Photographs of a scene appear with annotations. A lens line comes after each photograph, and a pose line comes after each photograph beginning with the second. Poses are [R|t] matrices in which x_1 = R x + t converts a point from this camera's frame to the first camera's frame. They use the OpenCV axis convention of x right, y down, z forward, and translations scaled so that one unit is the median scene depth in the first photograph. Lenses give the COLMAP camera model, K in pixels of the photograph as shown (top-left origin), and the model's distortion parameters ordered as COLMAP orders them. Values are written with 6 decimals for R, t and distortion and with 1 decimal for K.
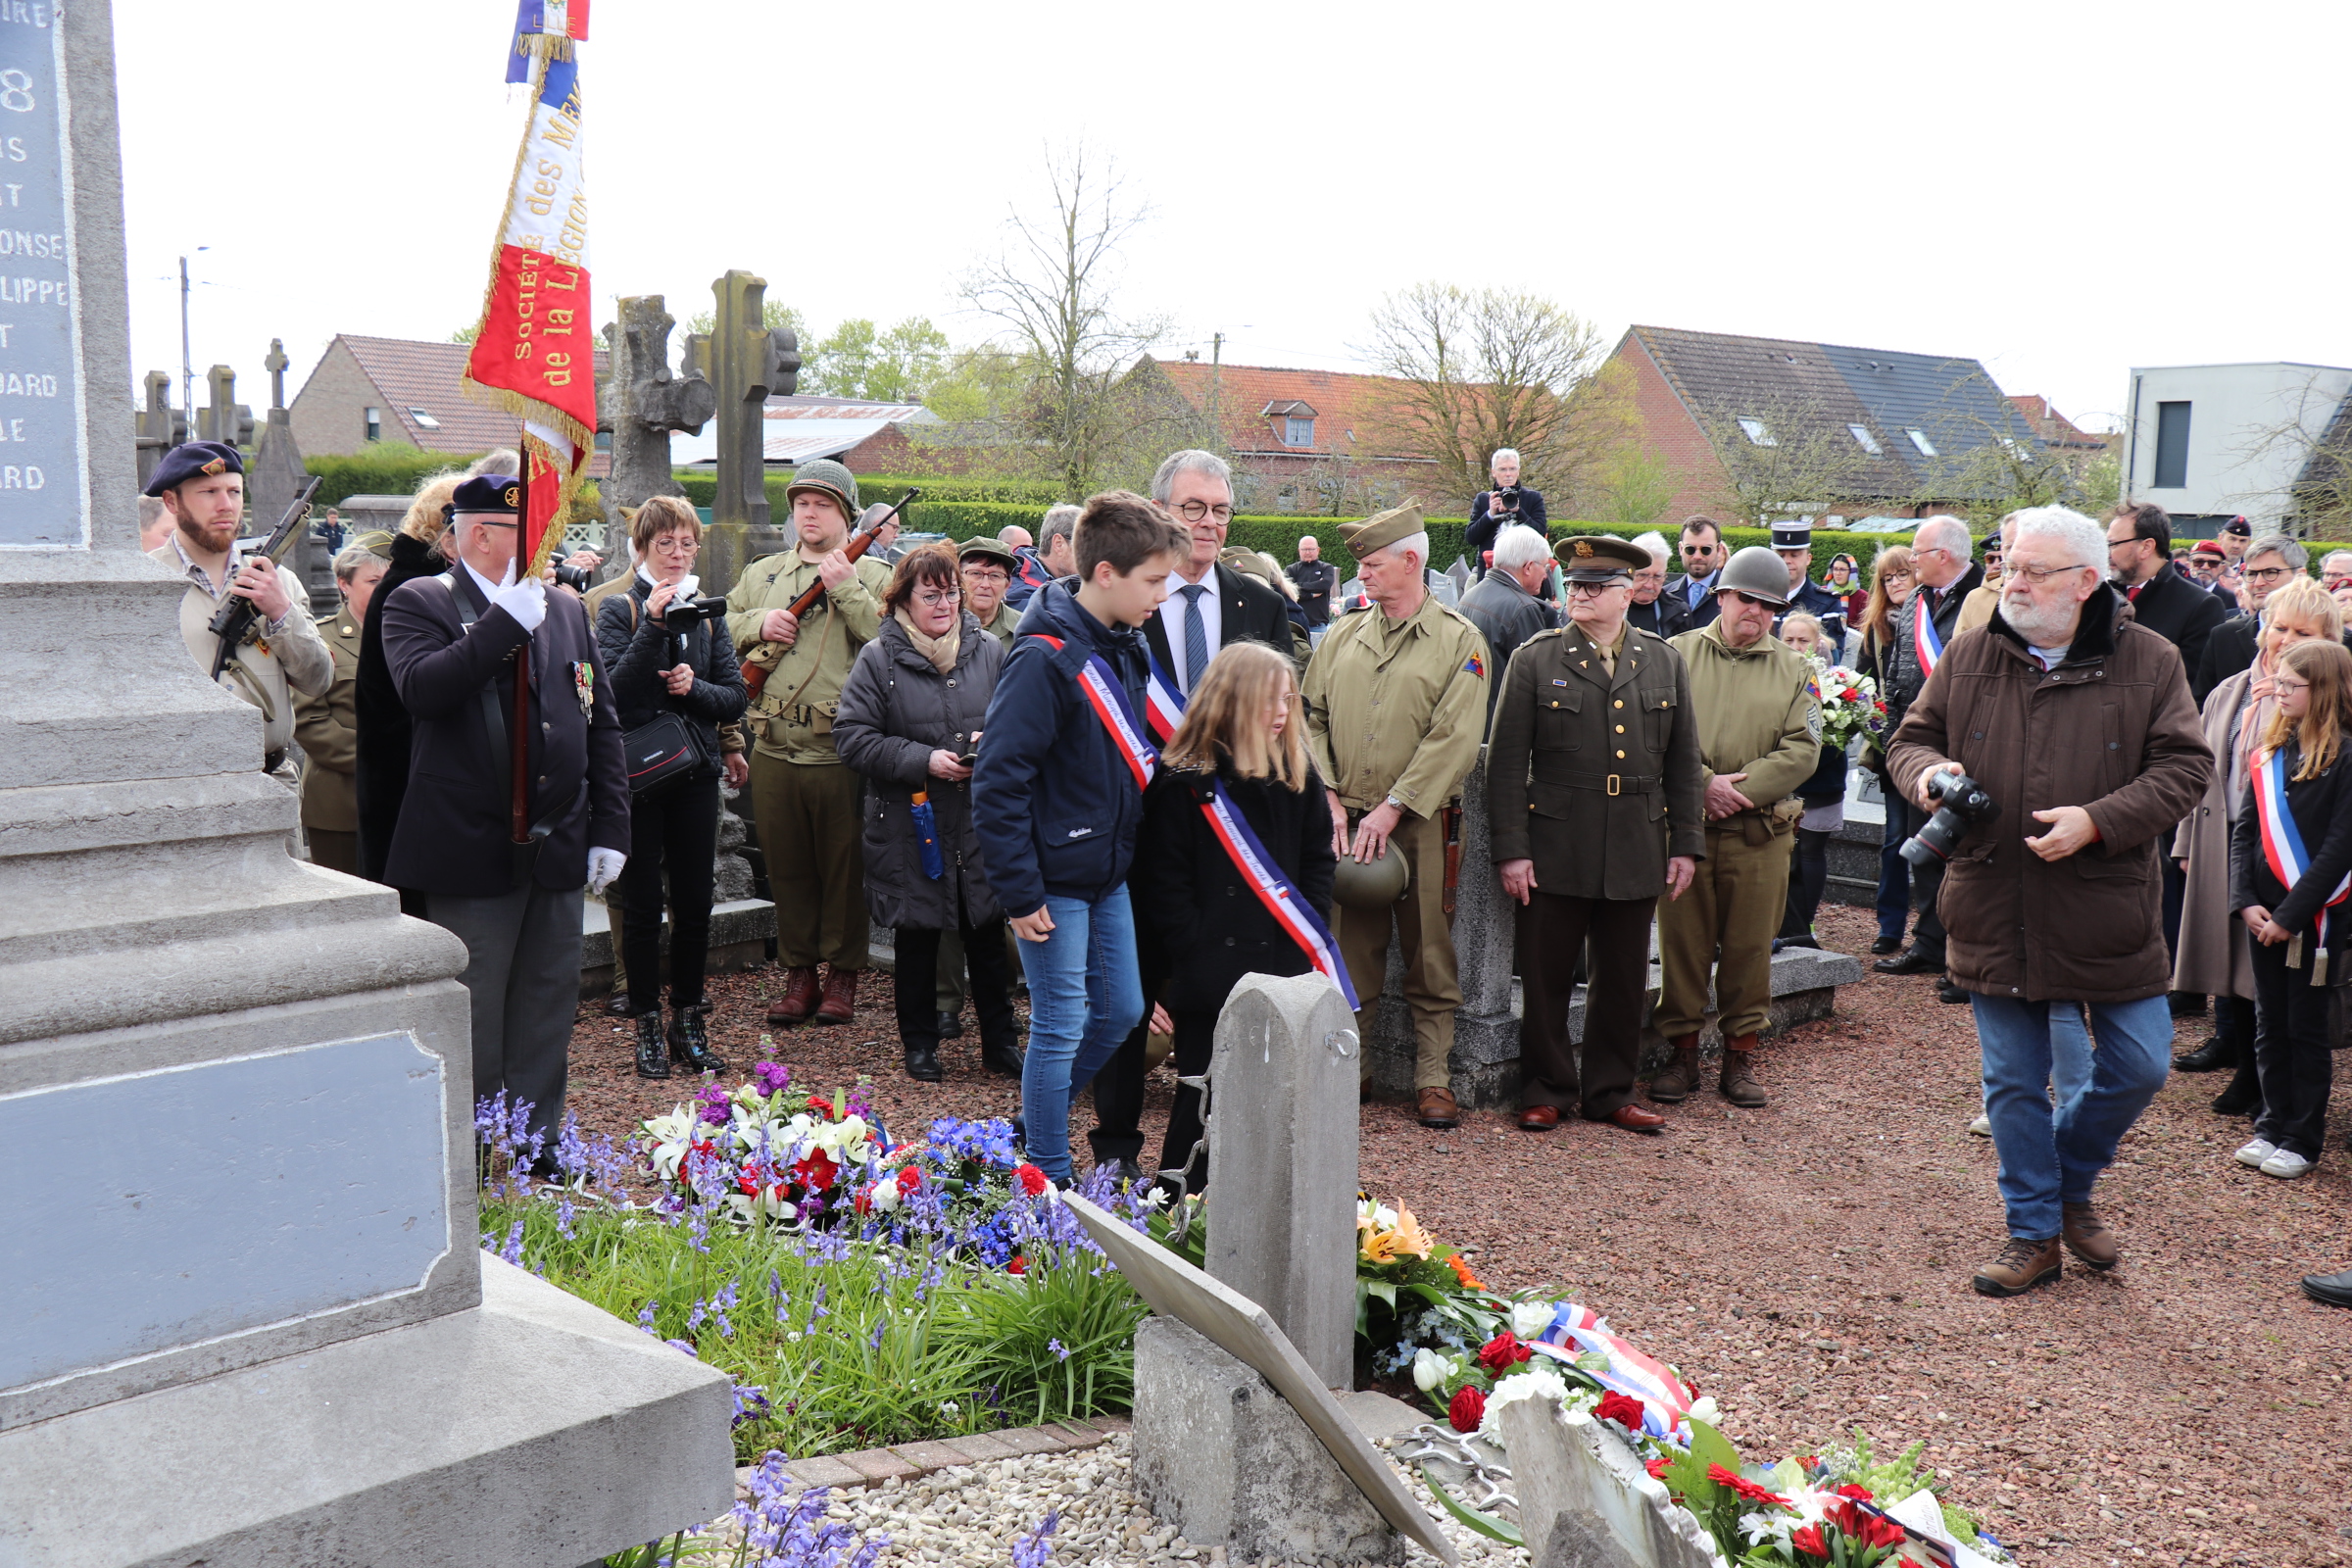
lens RADIAL K [[2258.2, 0, 1198.0], [0, 2258.2, 815.9], [0, 0, 1]] dist [-0.141350, 0.228736]
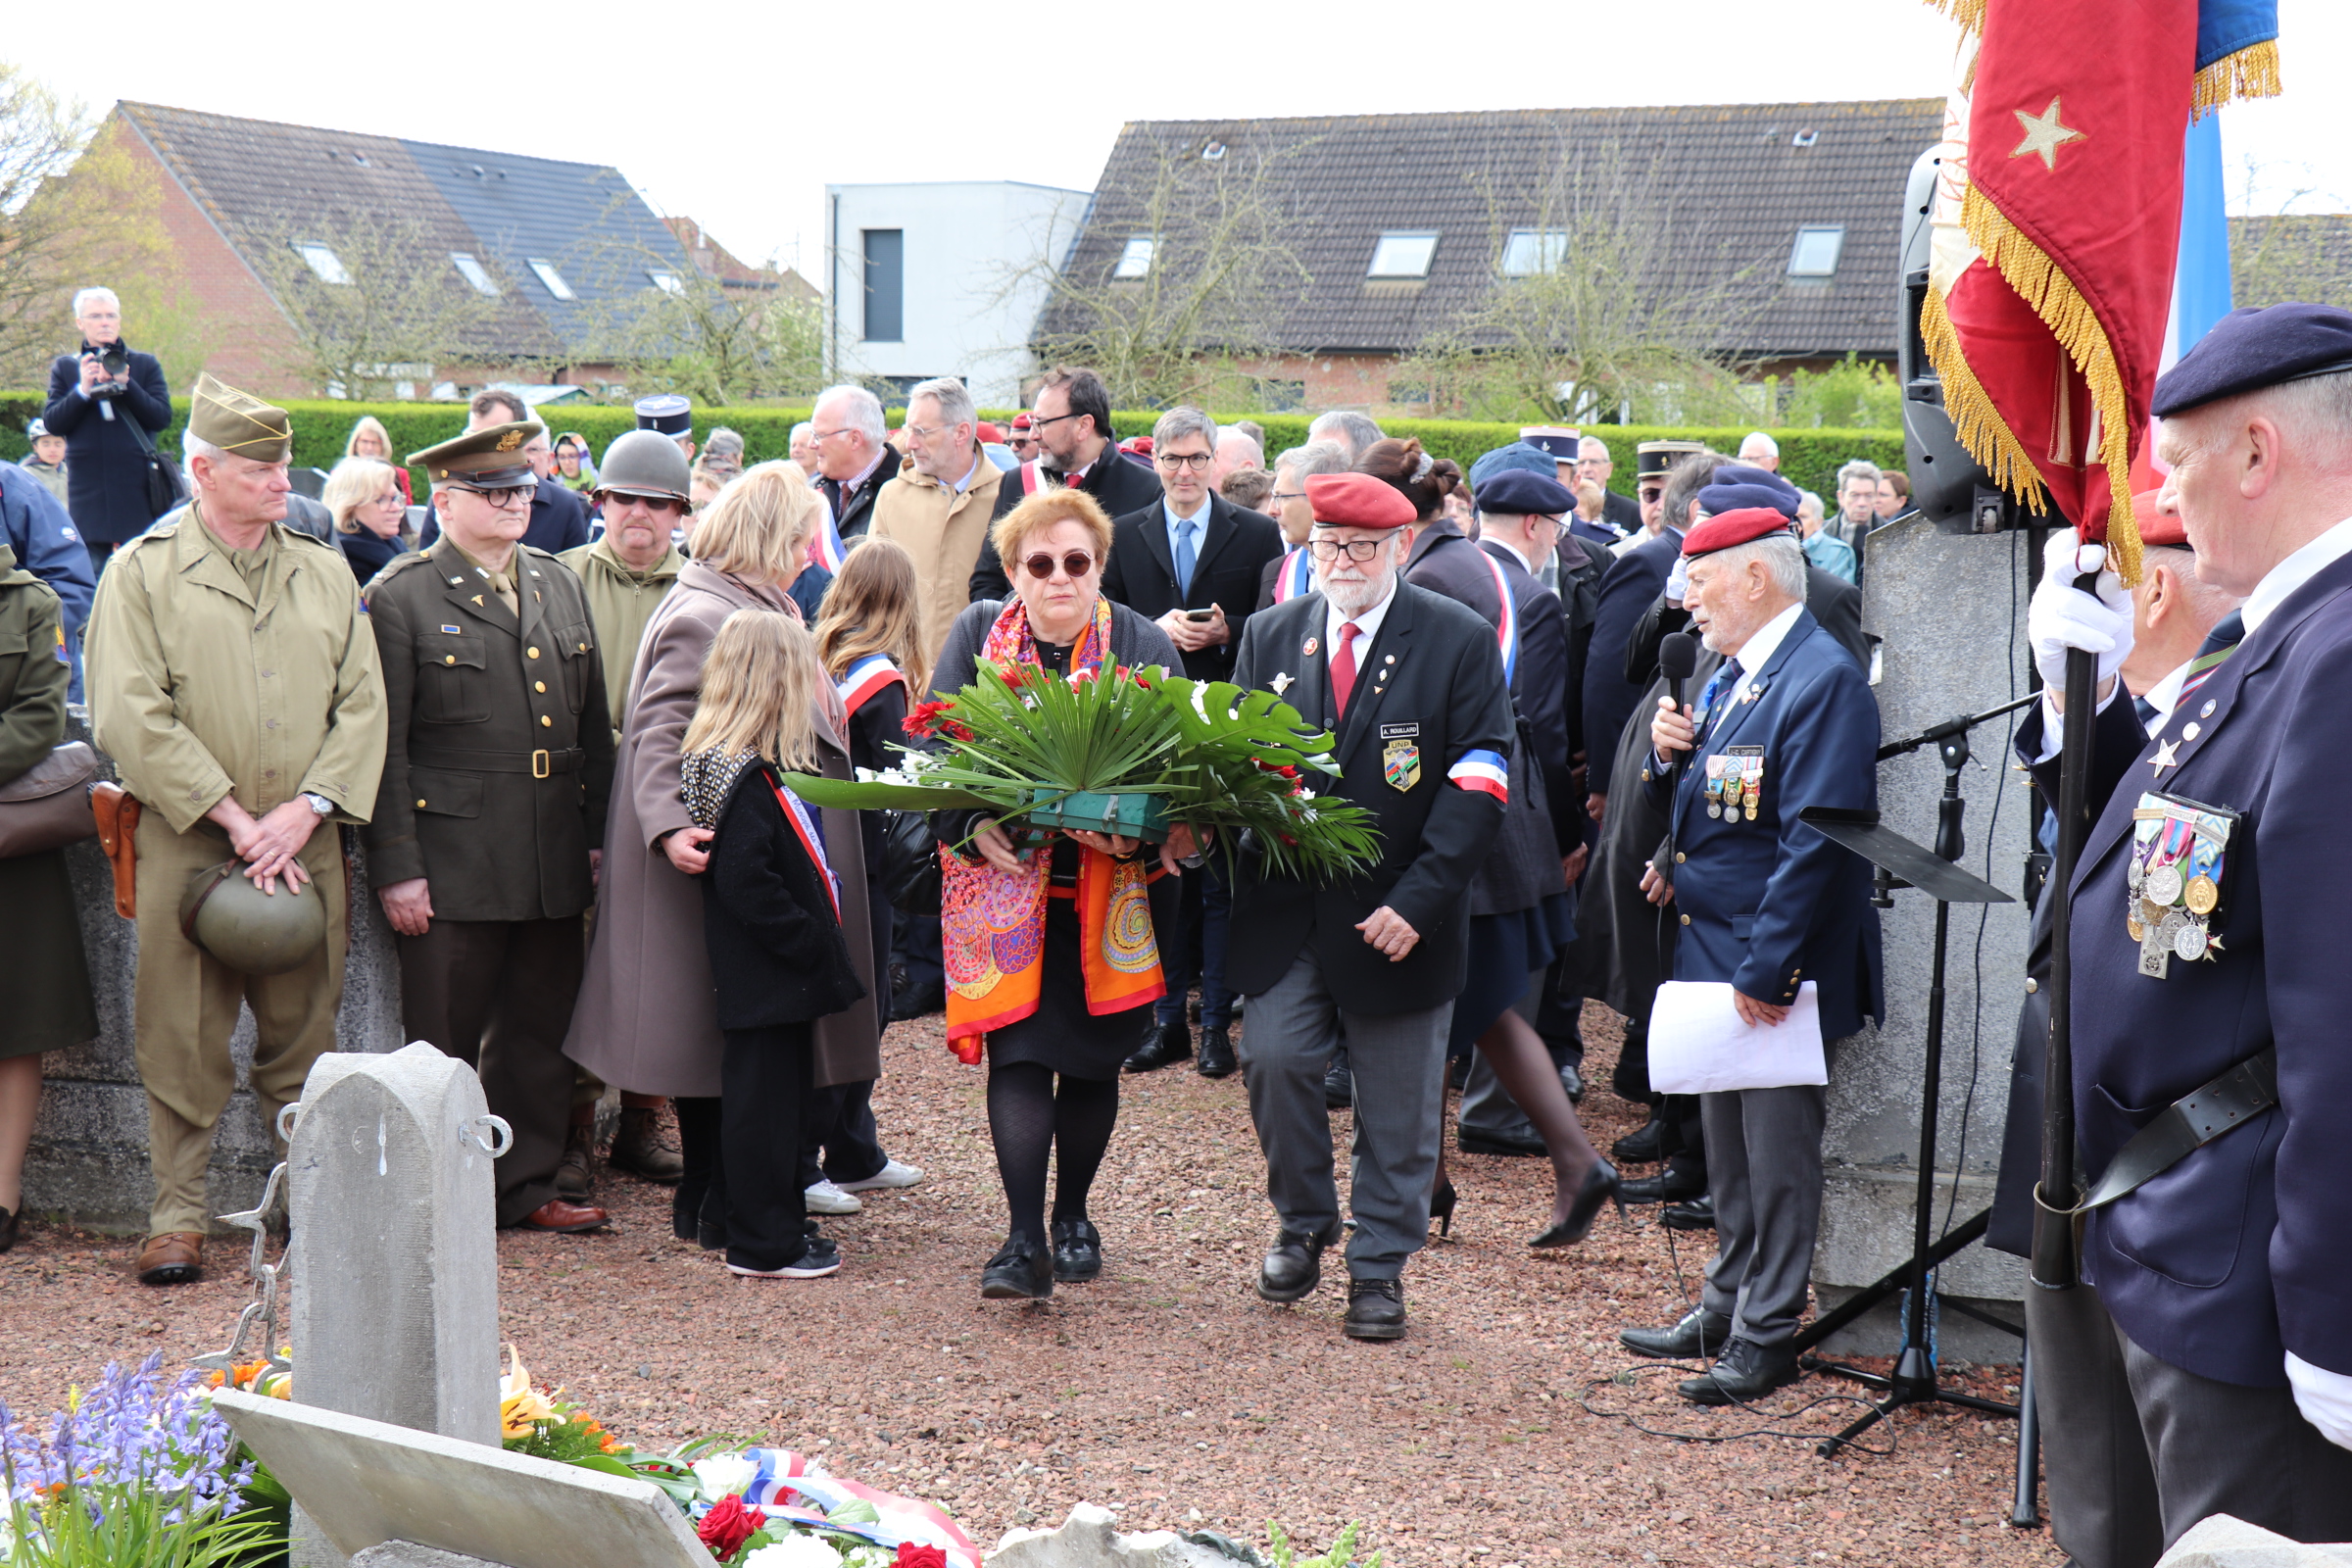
lens RADIAL K [[3138.3, 0, 1193.5], [0, 3138.3, 829.2], [0, 0, 1]] dist [-0.008319, 0.431305]
pose [[0.867917, -0.075219, 0.490980, -0.210493], [0.071530, 0.997091, 0.026312, -0.006731], [-0.491531, 0.012283, 0.870773, 0.008796]]
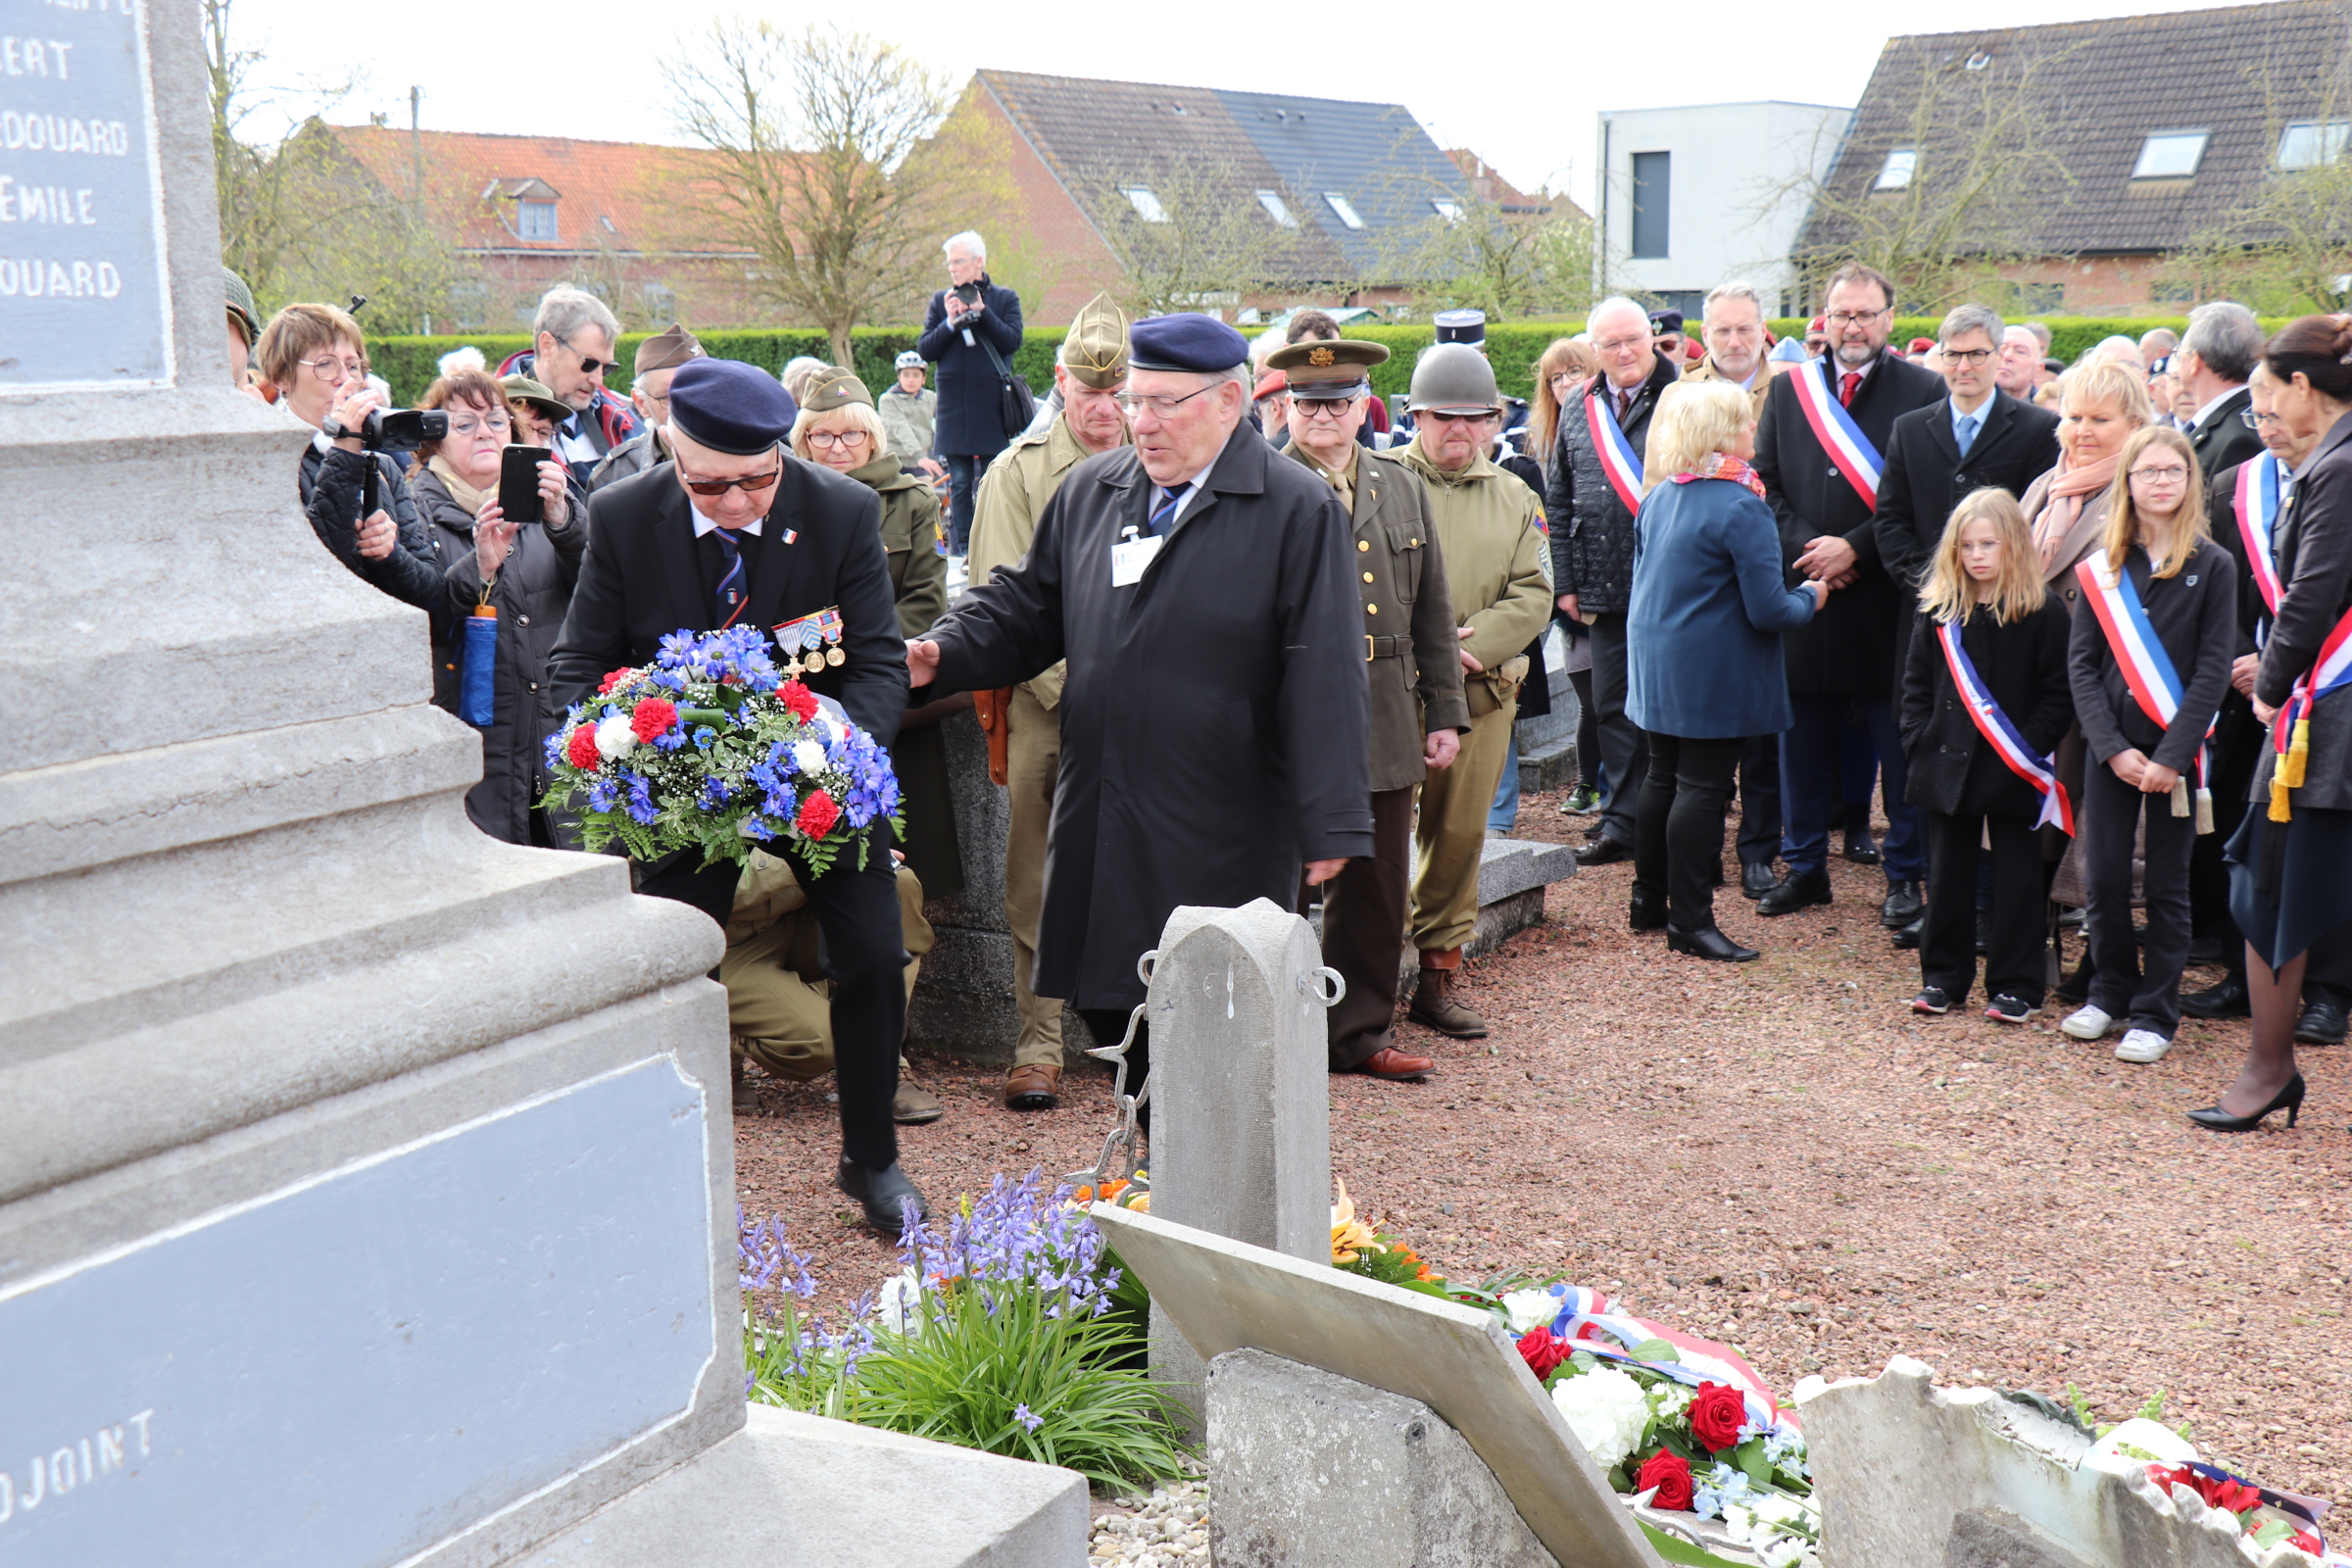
lens RADIAL K [[2917.6, 0, 1204.8], [0, 2917.6, 823.6], [0, 0, 1]] dist [-0.044450, 0.398597]
pose [[0.962195, -0.076540, 0.261386, -0.220028], [0.066969, 0.996724, 0.045343, -0.003837], [-0.264001, -0.026124, 0.964169, 0.029262]]
